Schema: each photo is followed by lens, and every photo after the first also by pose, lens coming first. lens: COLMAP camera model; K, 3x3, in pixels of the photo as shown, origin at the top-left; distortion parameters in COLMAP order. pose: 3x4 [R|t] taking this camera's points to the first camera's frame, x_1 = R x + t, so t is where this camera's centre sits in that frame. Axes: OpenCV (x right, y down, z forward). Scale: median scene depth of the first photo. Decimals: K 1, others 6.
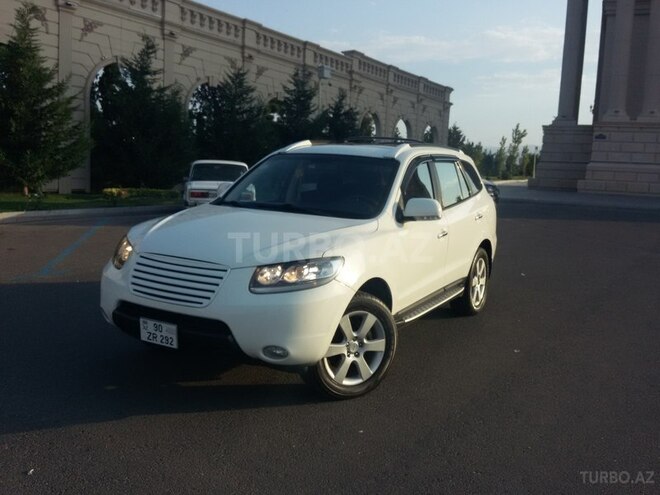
lens RADIAL K [[652.7, 0, 334.9], [0, 652.7, 245.8], [0, 0, 1]] dist [0.099749, -0.267535]
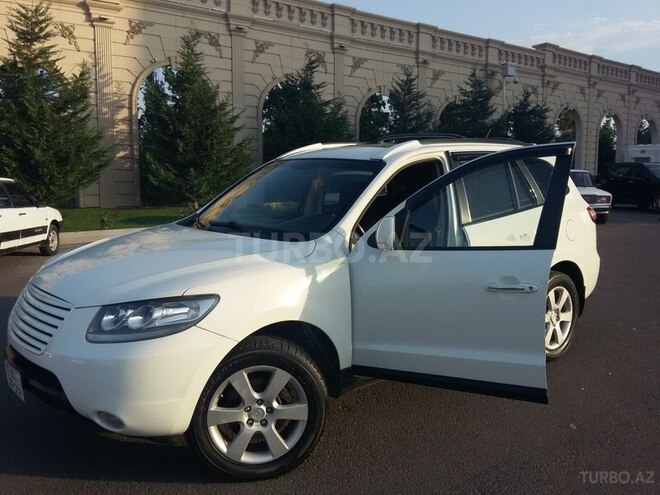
lens RADIAL K [[633.4, 0, 330.0], [0, 633.4, 247.5], [0, 0, 1]] dist [0.101760, -0.246335]
pose [[0.934953, 0.000959, -0.354769, 0.094129], [-0.003405, 0.999975, -0.006270, -0.008030], [0.354754, 0.007070, 0.934933, 0.087914]]
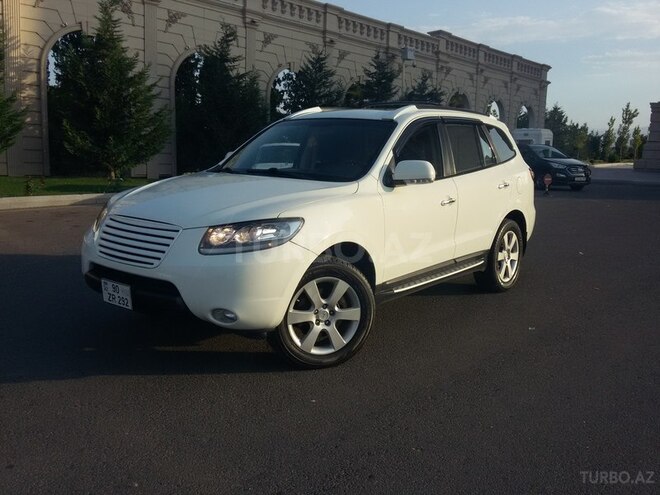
lens RADIAL K [[643.8, 0, 330.0], [0, 643.8, 247.5], [0, 0, 1]] dist [0.100404, -0.259412]
pose [[0.985174, 0.006115, -0.171450, 0.050884], [-0.002717, 0.999795, 0.020048, 0.009783], [0.171538, -0.019285, 0.984989, 0.021004]]
